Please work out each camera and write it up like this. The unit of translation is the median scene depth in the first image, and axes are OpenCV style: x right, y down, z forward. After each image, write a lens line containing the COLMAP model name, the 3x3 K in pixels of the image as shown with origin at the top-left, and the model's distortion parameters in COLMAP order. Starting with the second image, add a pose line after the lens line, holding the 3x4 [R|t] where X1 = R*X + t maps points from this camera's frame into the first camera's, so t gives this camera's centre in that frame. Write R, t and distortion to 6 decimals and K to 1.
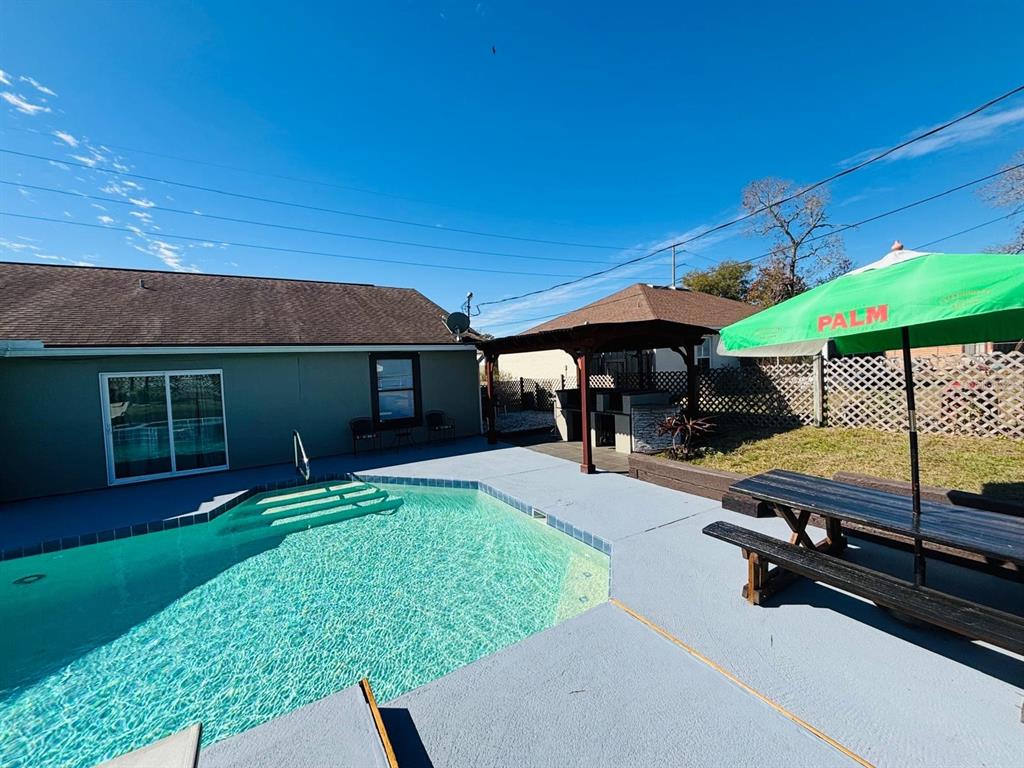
lens RADIAL K [[411.9, 0, 514.1], [0, 411.9, 379.1], [0, 0, 1]] dist [-0.001410, 0.000114]
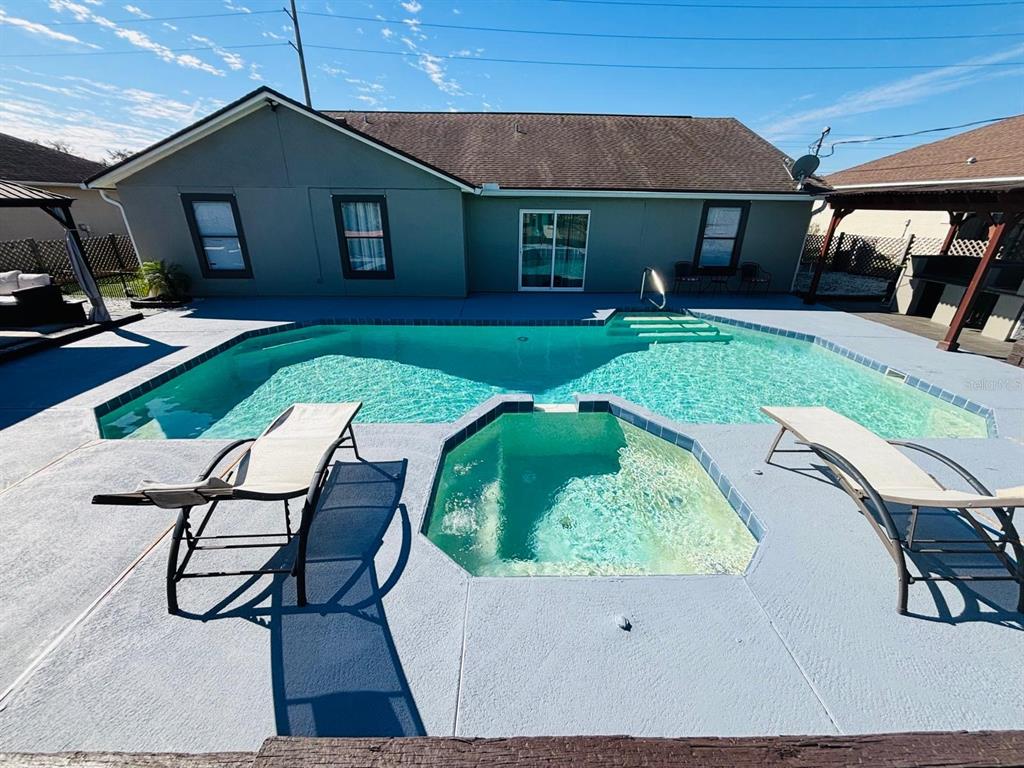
lens RADIAL K [[412.1, 0, 509.5], [0, 412.1, 382.6], [0, 0, 1]] dist [0.000469, 0.000012]
pose [[0.858073, 0.251016, -0.447998, -0.207470], [-0.063460, 0.917537, 0.392554, -0.018144], [0.509592, -0.308410, 0.803243, -0.287213]]
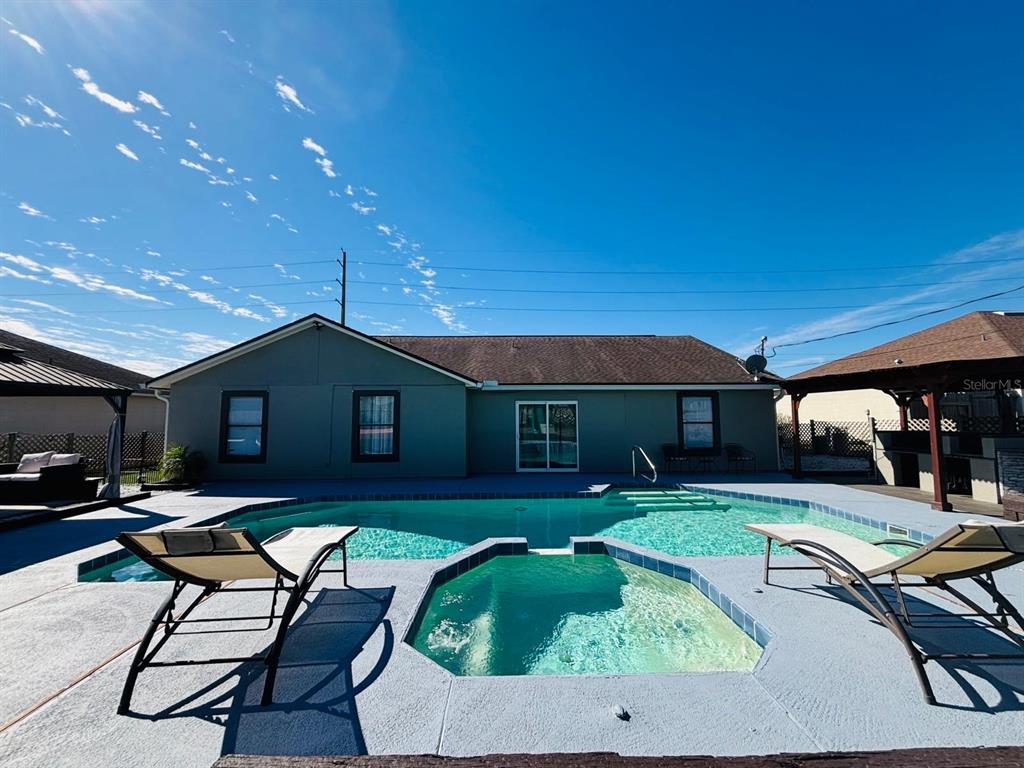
lens RADIAL K [[412.1, 0, 509.5], [0, 412.1, 382.6], [0, 0, 1]] dist [0.000469, 0.000012]
pose [[0.857982, -0.002959, -0.513672, -0.164063], [-0.048388, 0.995071, -0.086554, 0.046080], [0.511396, 0.099118, 0.853610, -0.332362]]
